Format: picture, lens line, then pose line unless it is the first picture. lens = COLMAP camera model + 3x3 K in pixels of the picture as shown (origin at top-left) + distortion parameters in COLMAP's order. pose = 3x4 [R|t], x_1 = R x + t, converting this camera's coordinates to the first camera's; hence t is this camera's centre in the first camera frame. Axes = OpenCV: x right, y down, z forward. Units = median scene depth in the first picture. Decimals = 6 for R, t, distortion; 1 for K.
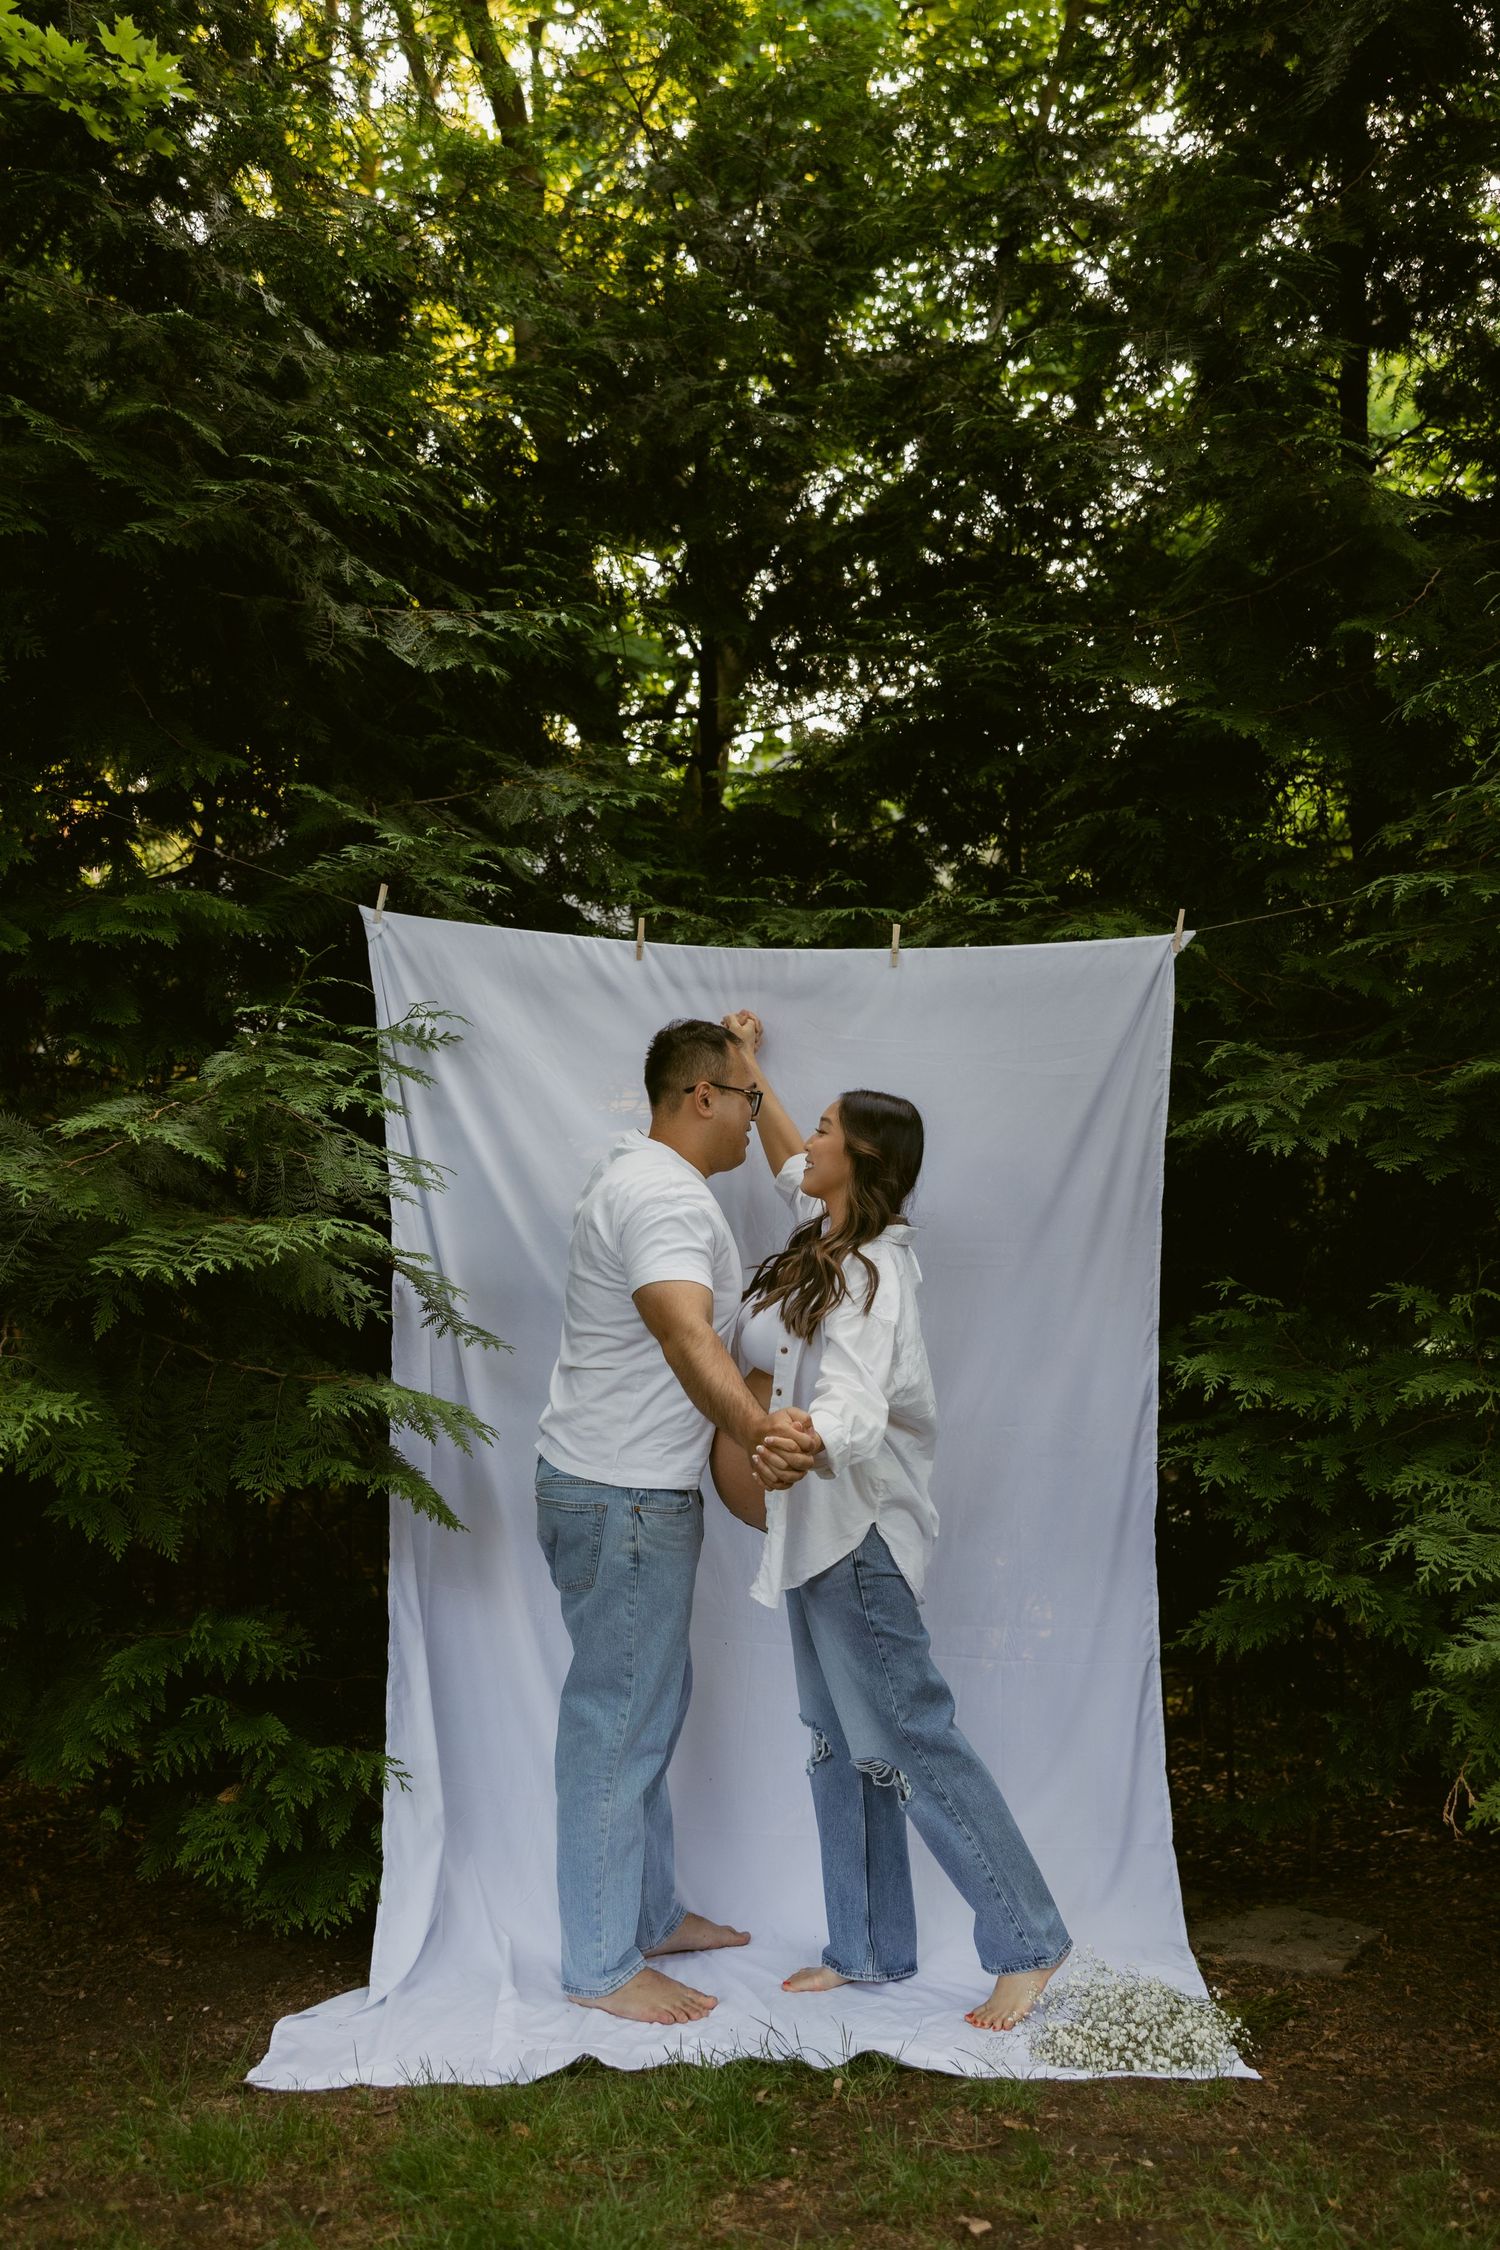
lens RADIAL K [[2123.3, 0, 686.8], [0, 2123.3, 1190.3], [0, 0, 1]] dist [-0.004009, 0.000000]
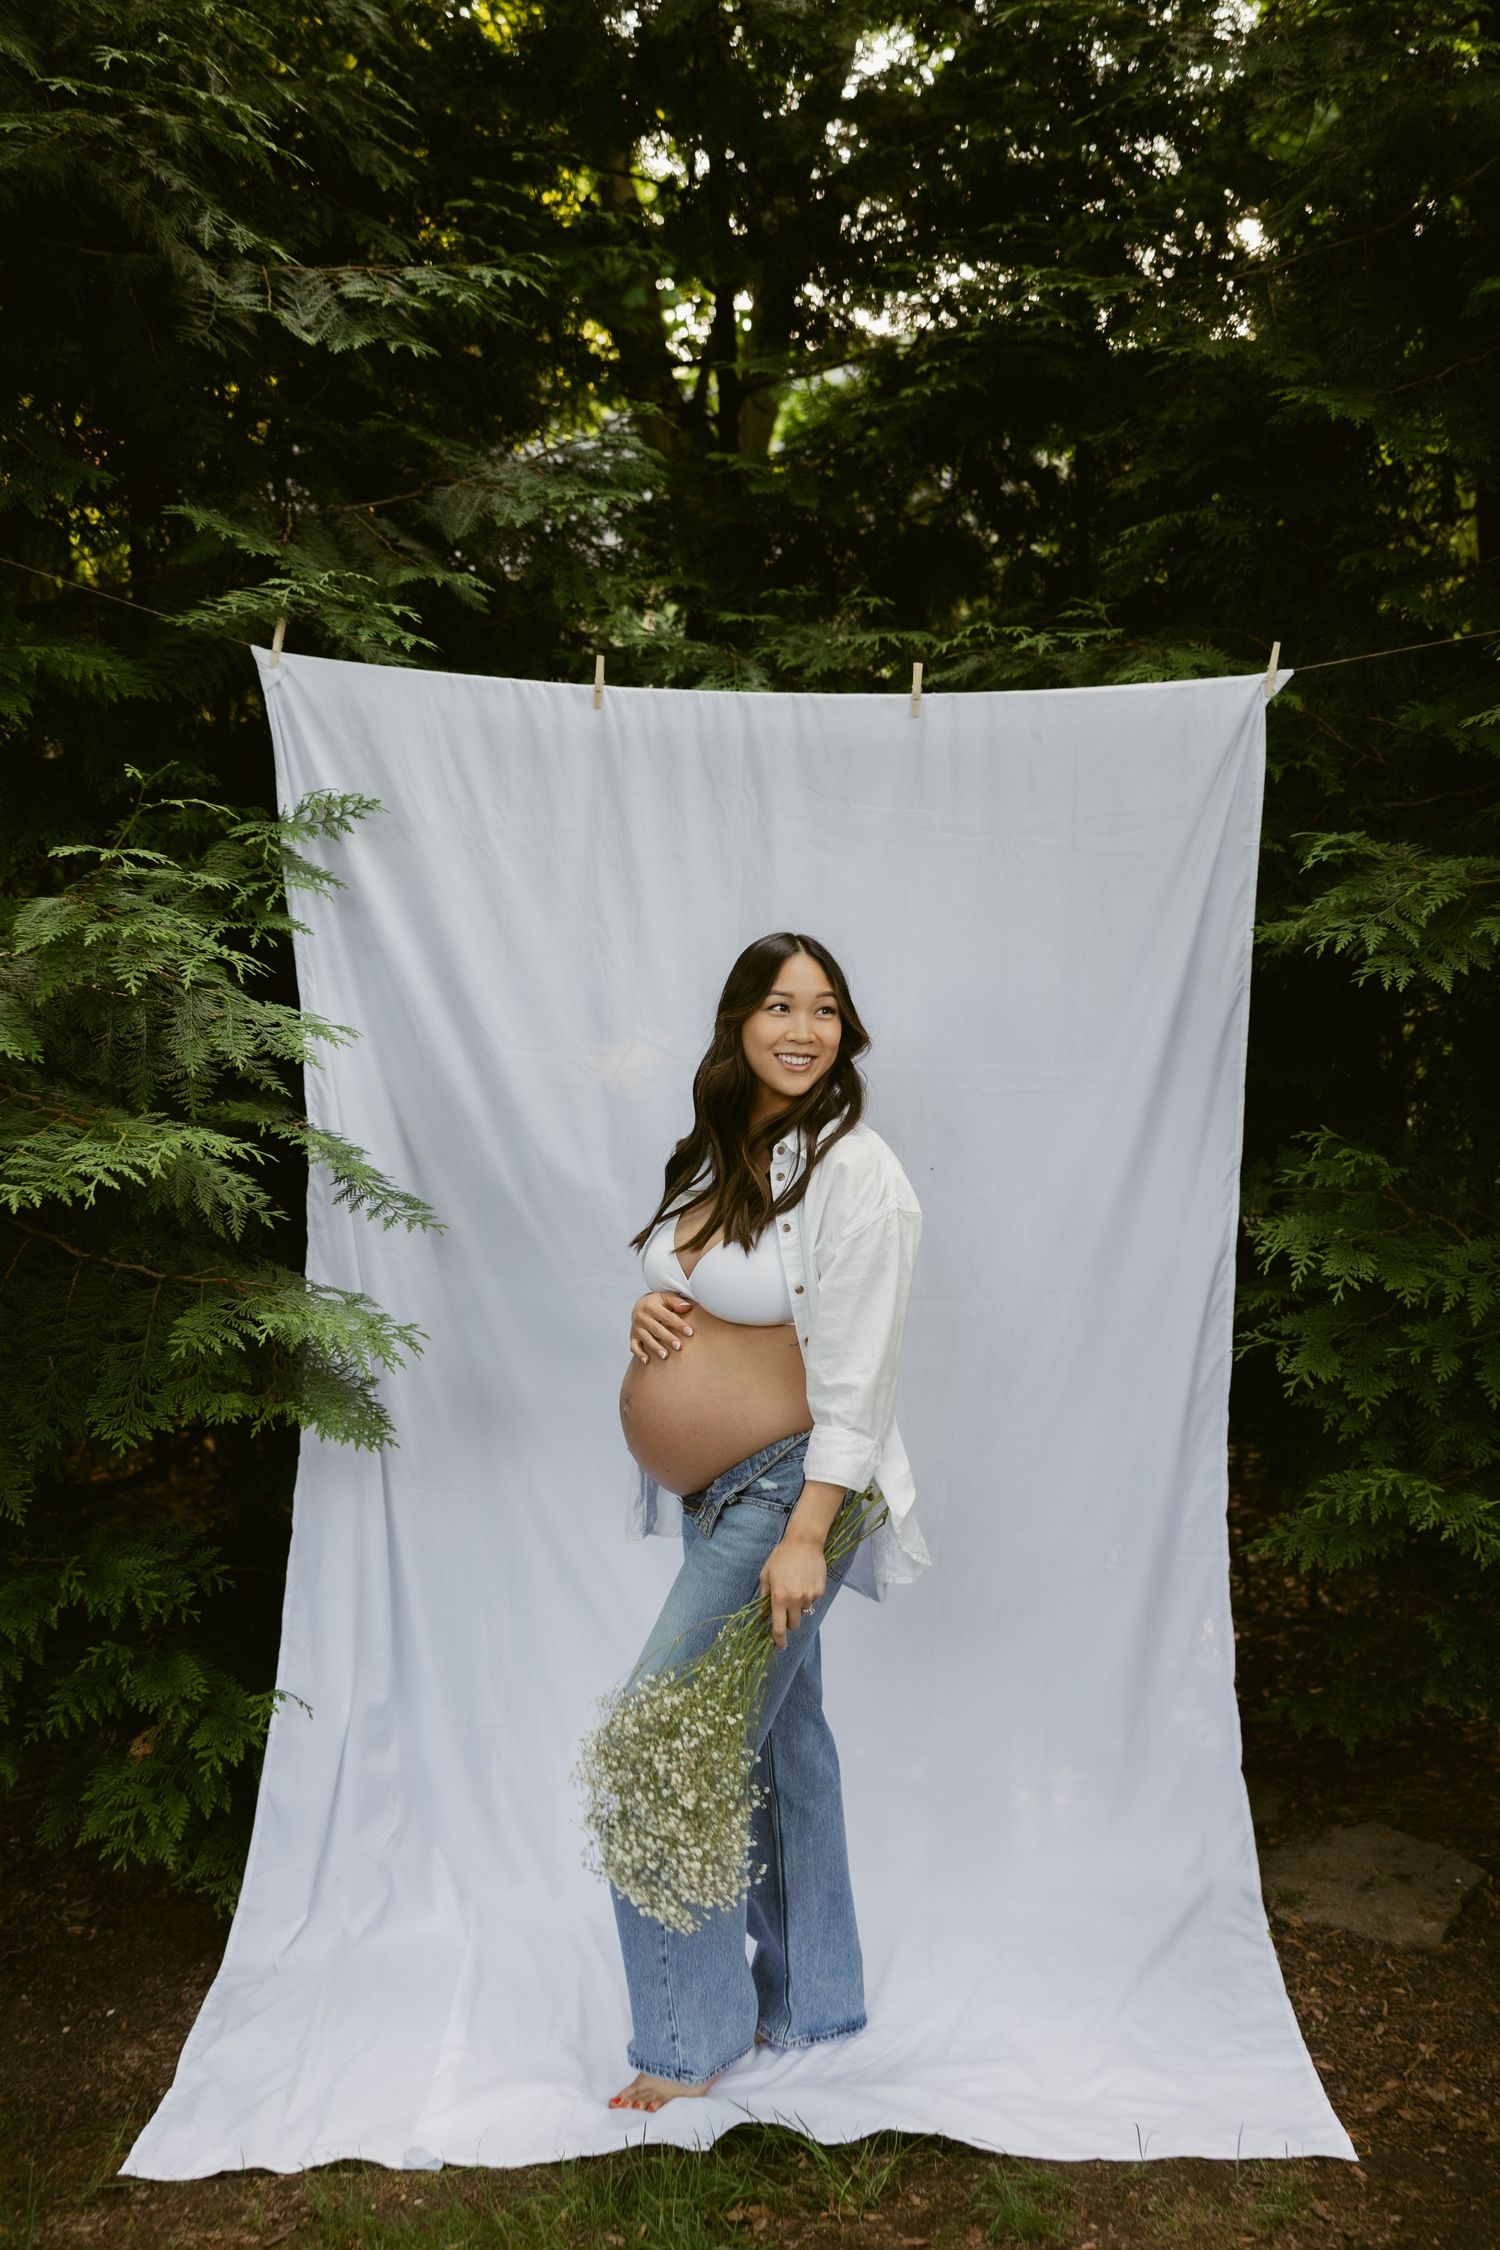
lens RADIAL K [[2084.8, 0, 787.5], [0, 2084.8, 1095.5], [0, 0, 1]] dist [-0.007417, 0.000000]
pose [[0.999868, -0.016174, 0.001574, 0.048617], [0.015774, 0.989300, 0.145042, -0.090670], [-0.003903, -0.144998, 0.989424, 0.212621]]
